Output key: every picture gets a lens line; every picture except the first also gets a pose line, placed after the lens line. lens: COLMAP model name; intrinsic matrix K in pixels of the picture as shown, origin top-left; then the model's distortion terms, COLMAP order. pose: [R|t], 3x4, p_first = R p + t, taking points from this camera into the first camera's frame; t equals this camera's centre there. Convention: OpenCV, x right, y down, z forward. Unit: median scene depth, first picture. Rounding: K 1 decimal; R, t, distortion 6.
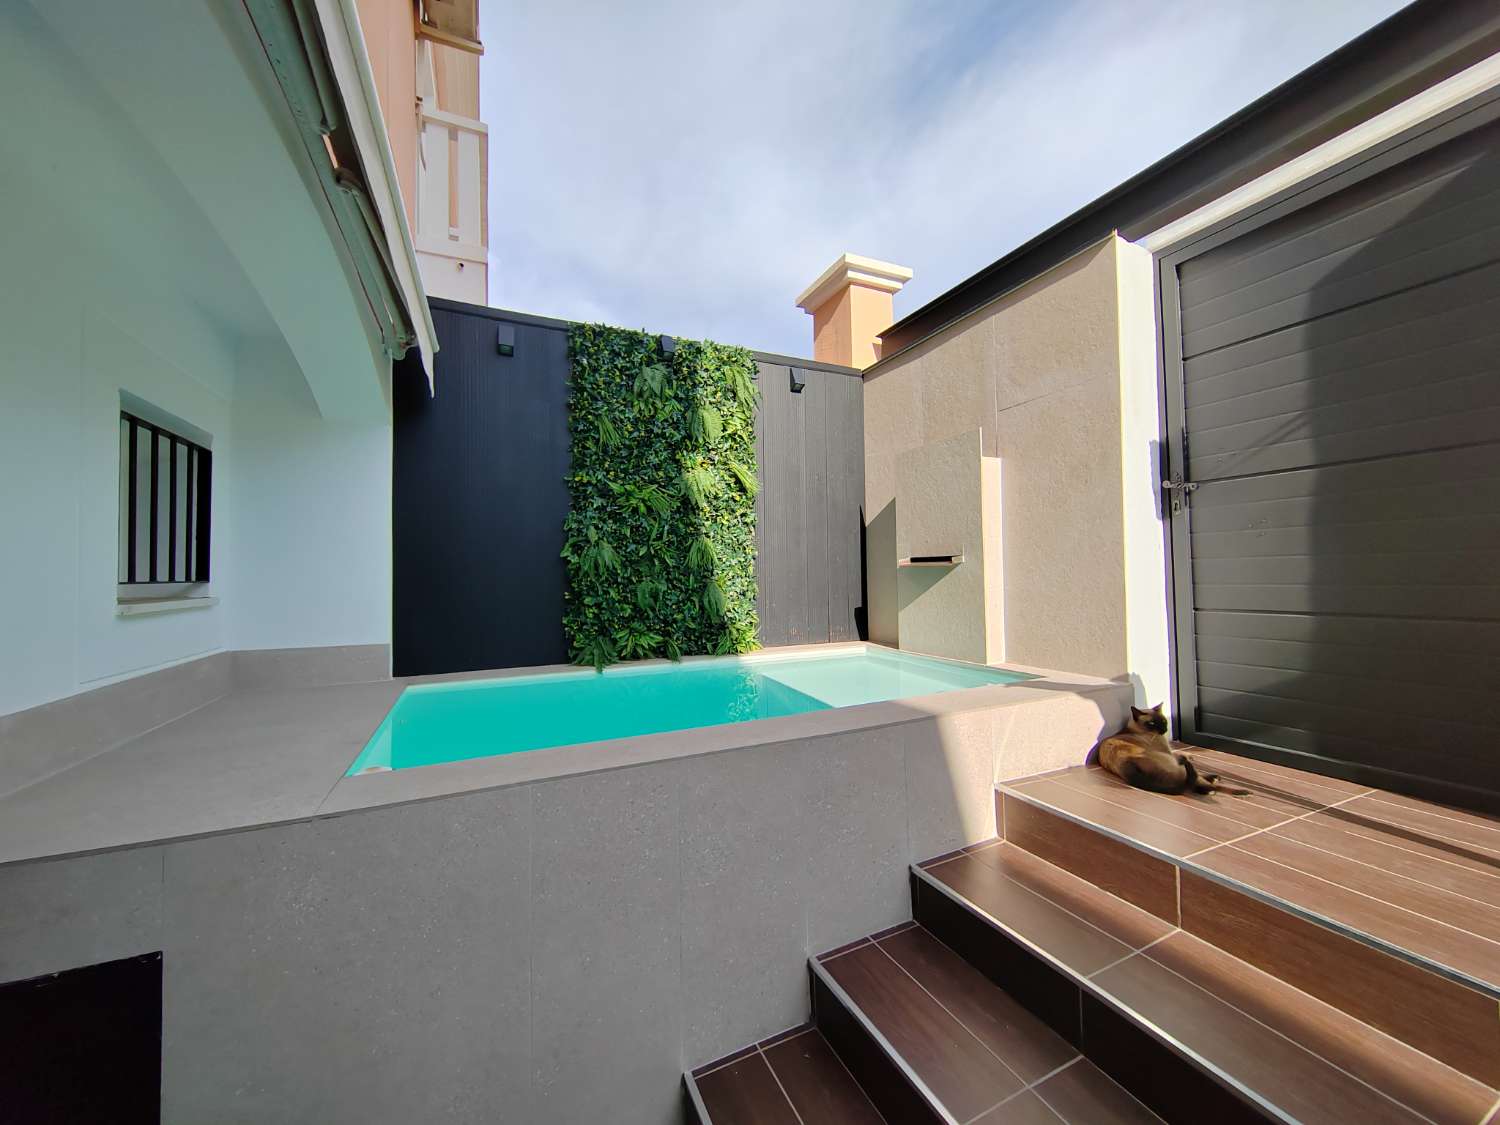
lens RADIAL K [[569.6, 0, 753.2], [0, 569.6, 559.2], [0, 0, 1]] dist [-0.000703, 0.000055]
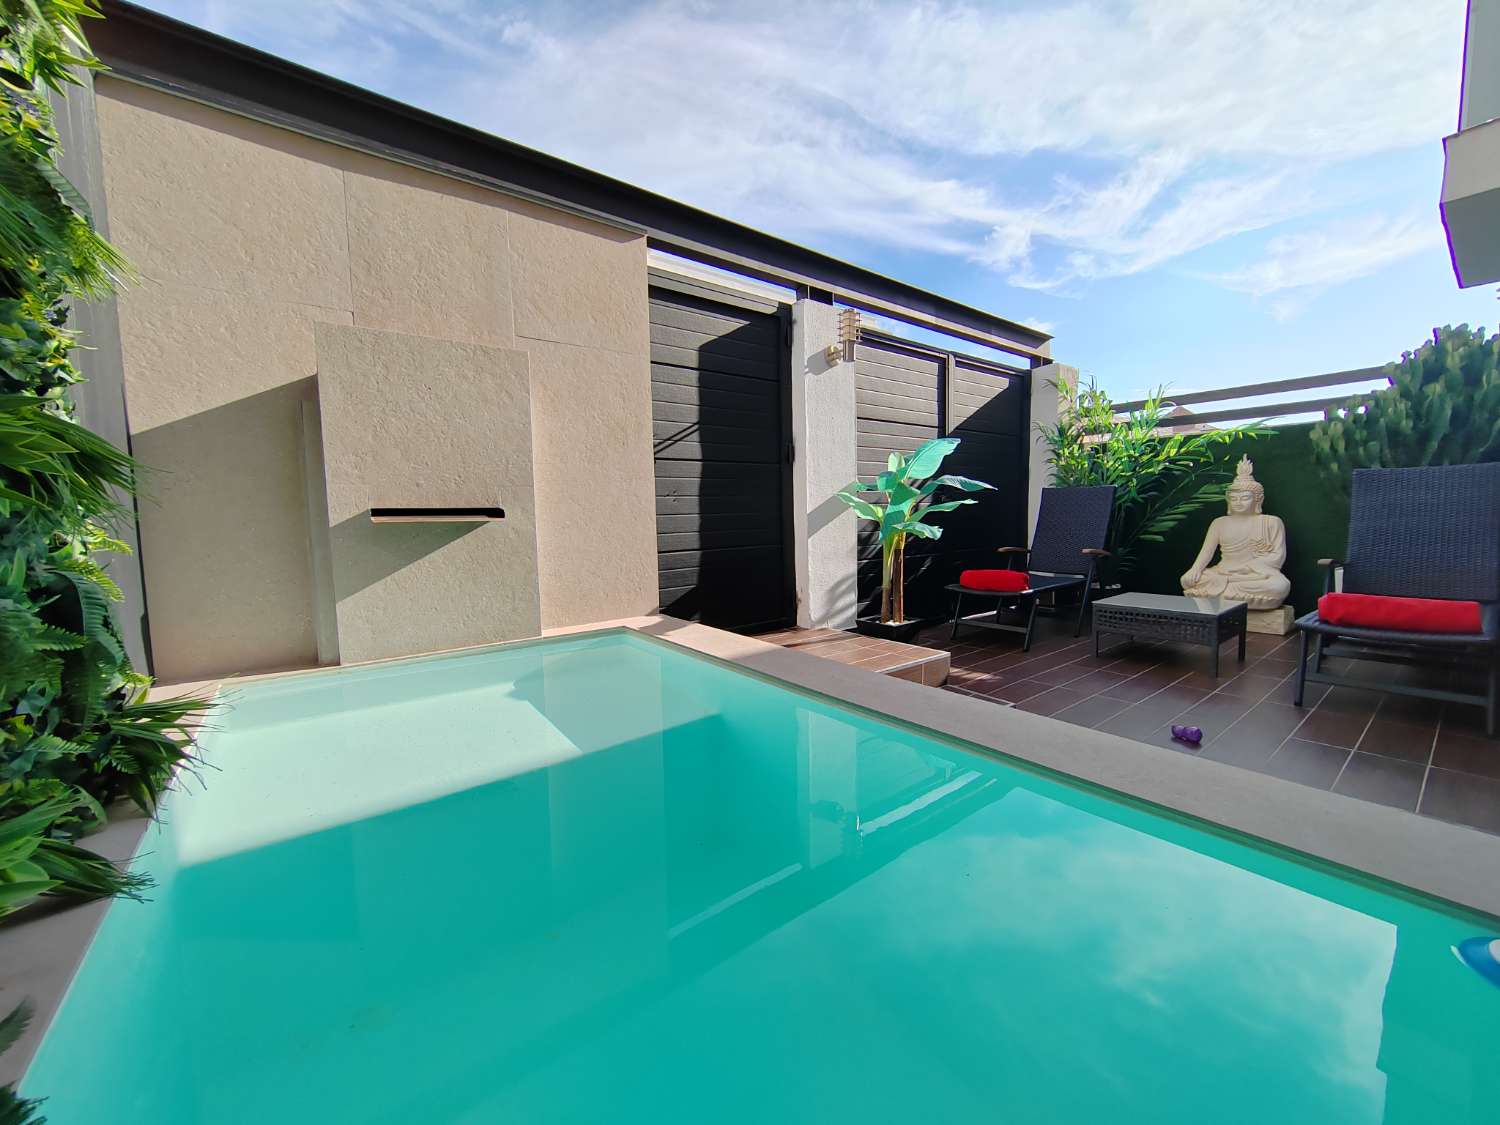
lens RADIAL K [[569.6, 0, 753.2], [0, 569.6, 559.2], [0, 0, 1]] dist [-0.000703, 0.000055]
pose [[-0.213732, -0.062811, 0.974871, -0.453073], [-0.004813, 0.997986, 0.063245, 0.011861], [-0.976881, 0.008825, -0.213604, 0.800297]]
